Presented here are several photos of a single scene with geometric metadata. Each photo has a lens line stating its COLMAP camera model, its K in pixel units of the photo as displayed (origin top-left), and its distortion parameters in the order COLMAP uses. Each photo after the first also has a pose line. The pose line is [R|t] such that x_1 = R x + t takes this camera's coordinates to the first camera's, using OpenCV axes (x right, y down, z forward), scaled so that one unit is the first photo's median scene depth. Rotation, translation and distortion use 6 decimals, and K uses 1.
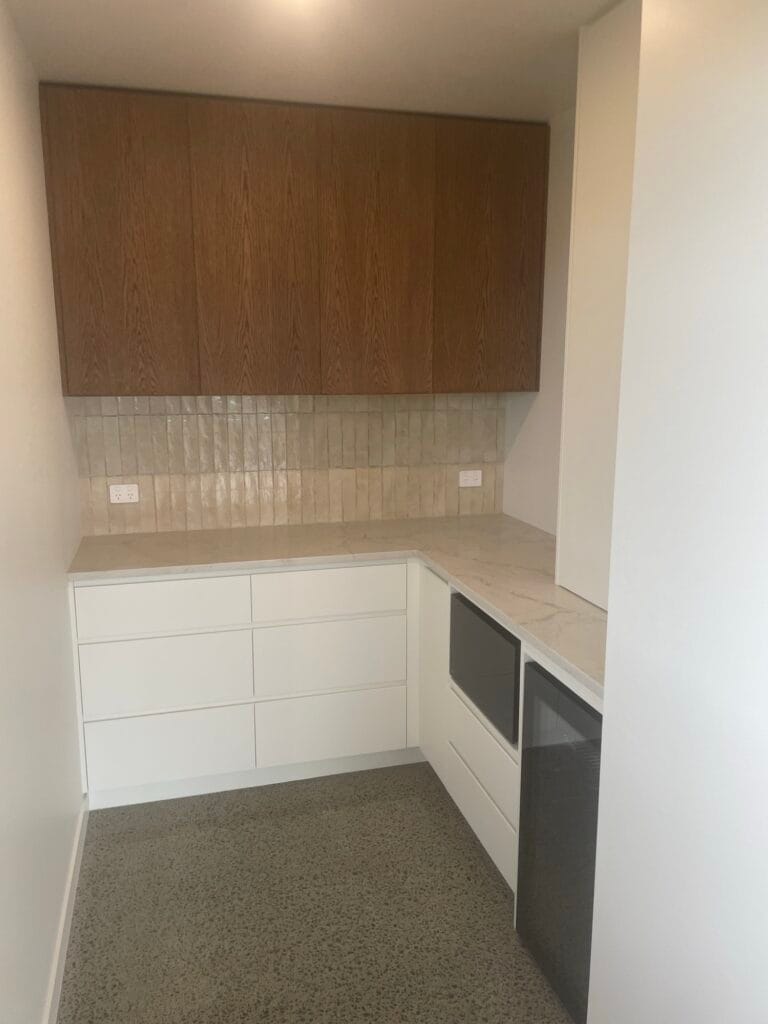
lens RADIAL K [[775.4, 0, 384.0], [0, 775.4, 512.0], [0, 0, 1]] dist [0.089942, -0.132218]
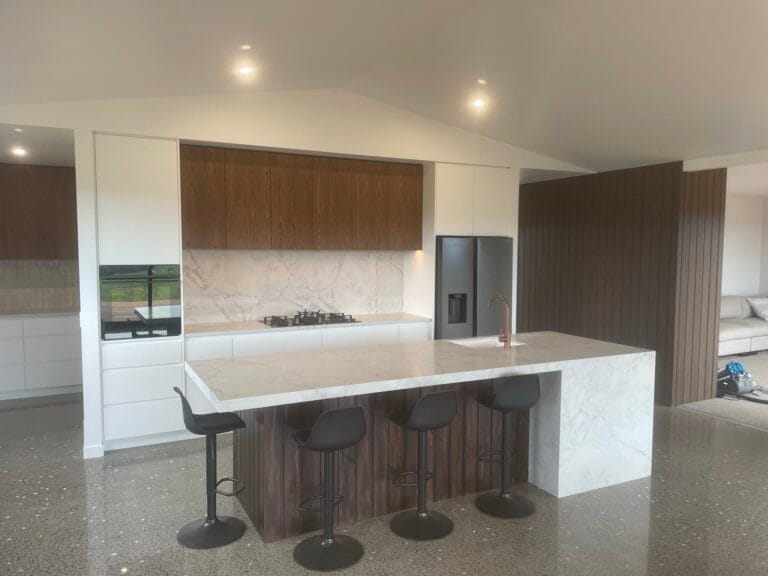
lens RADIAL K [[585.7, 0, 389.3], [0, 585.7, 289.7], [0, 0, 1]] dist [0.103531, -0.139458]
pose [[0.978752, -0.008424, 0.204877, 0.694319], [0.031306, 0.993581, -0.108707, 0.245757], [-0.202646, 0.112811, 0.972732, -1.428659]]
